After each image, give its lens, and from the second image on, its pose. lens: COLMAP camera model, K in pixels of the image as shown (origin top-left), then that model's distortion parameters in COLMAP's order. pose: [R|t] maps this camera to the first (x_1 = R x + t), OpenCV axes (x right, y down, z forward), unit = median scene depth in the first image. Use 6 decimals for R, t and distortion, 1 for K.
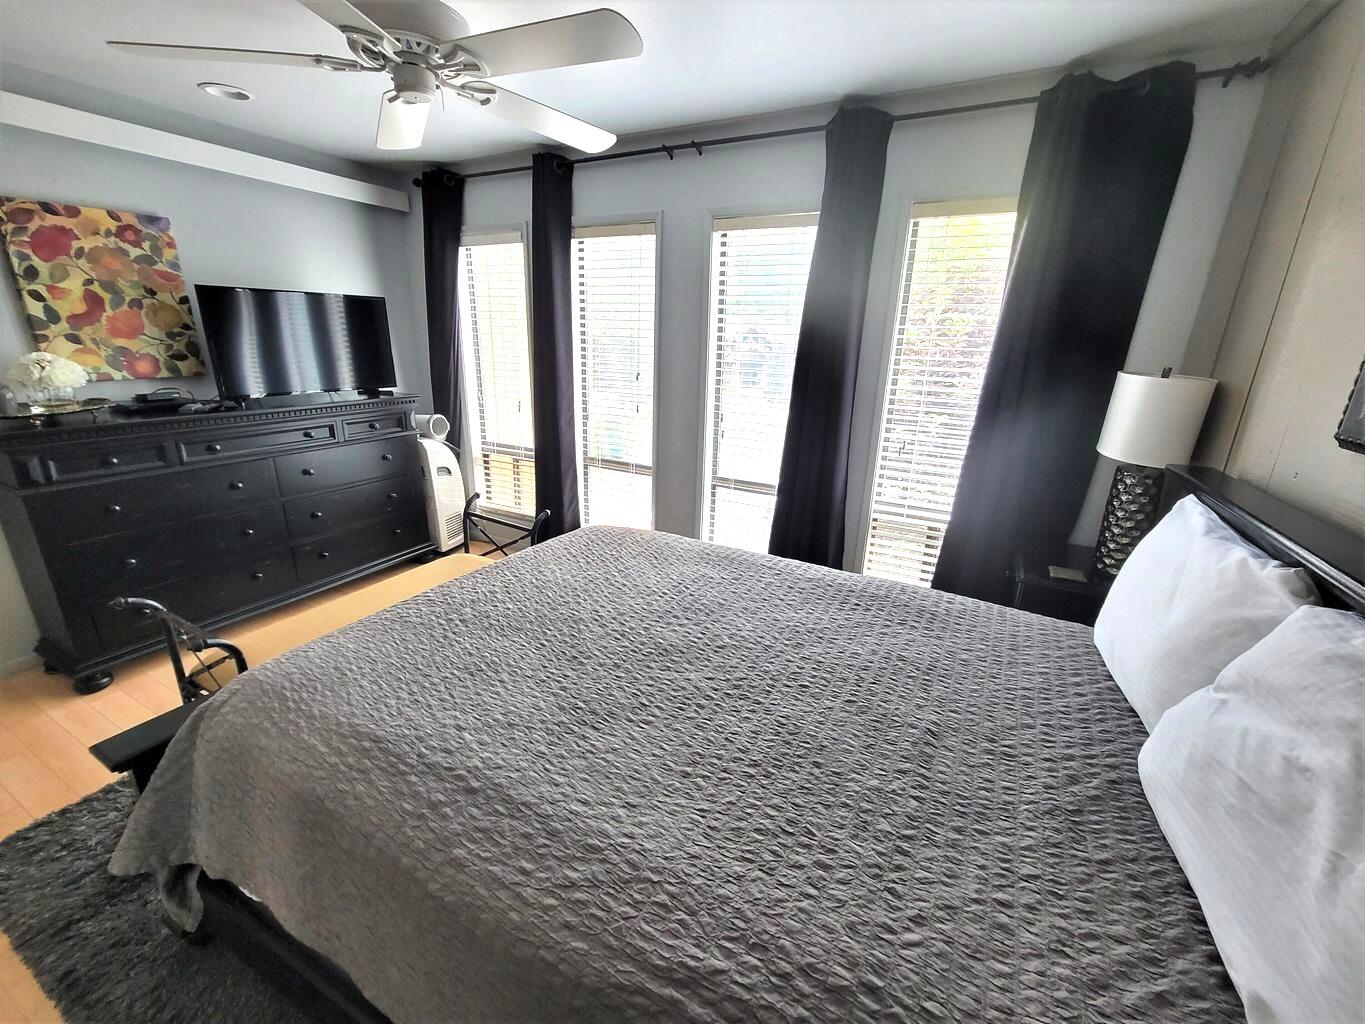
lens RADIAL K [[558.2, 0, 685.3], [0, 558.2, 507.9], [0, 0, 1]] dist [-0.003326, -0.000202]
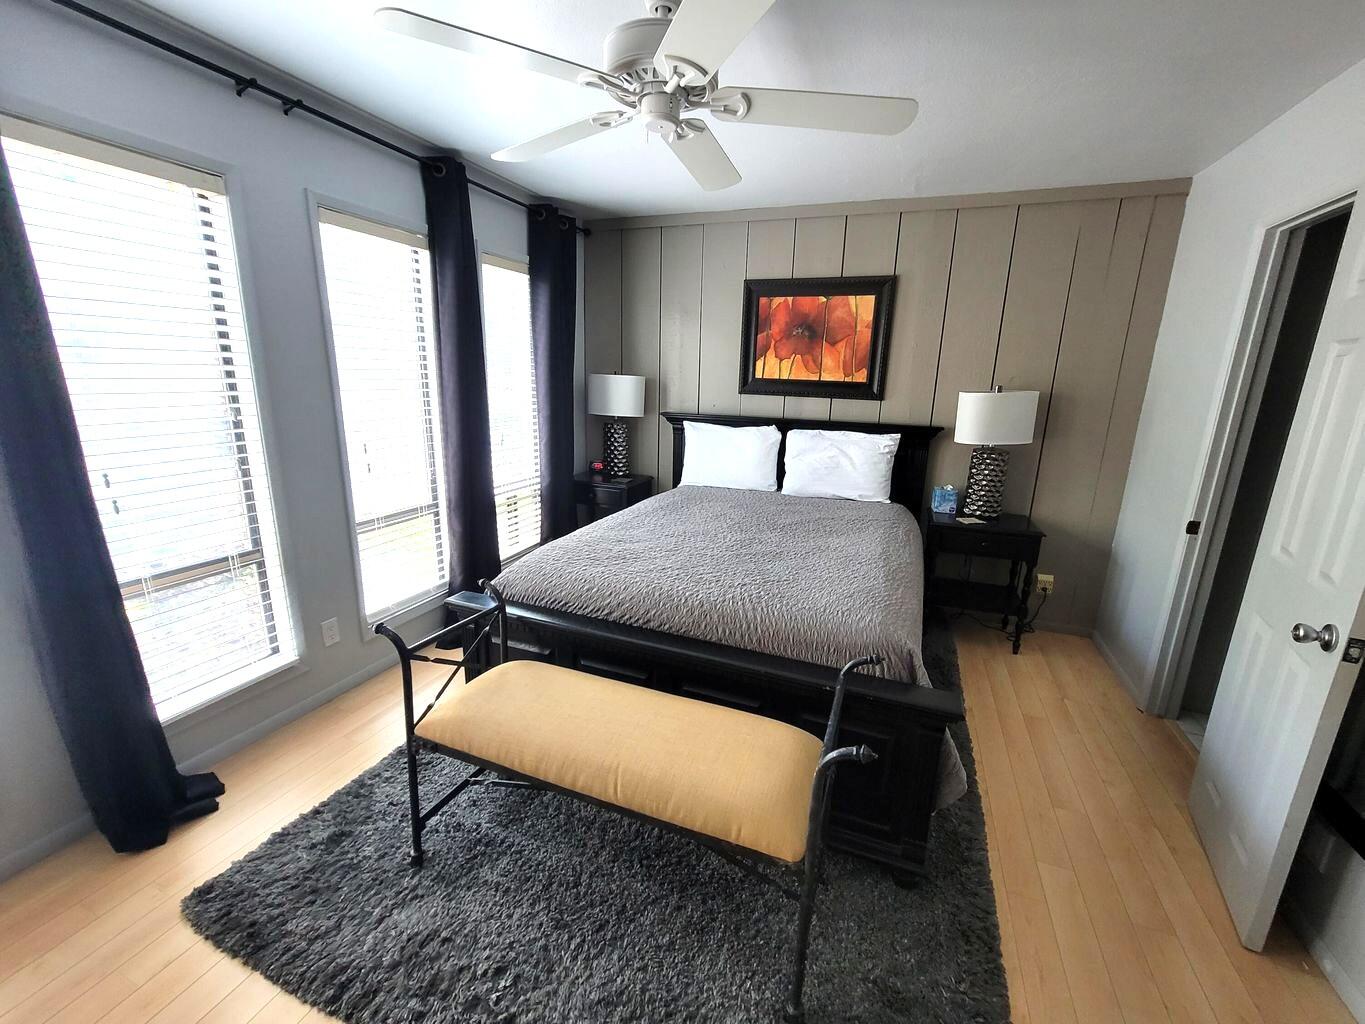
lens RADIAL K [[558.2, 0, 685.3], [0, 558.2, 507.9], [0, 0, 1]] dist [-0.003326, -0.000202]
pose [[-0.104262, -0.266804, 0.958095, -0.907979], [0.266944, 0.920488, 0.285381, -0.212804], [-0.958055, 0.285512, -0.024751, 0.657350]]
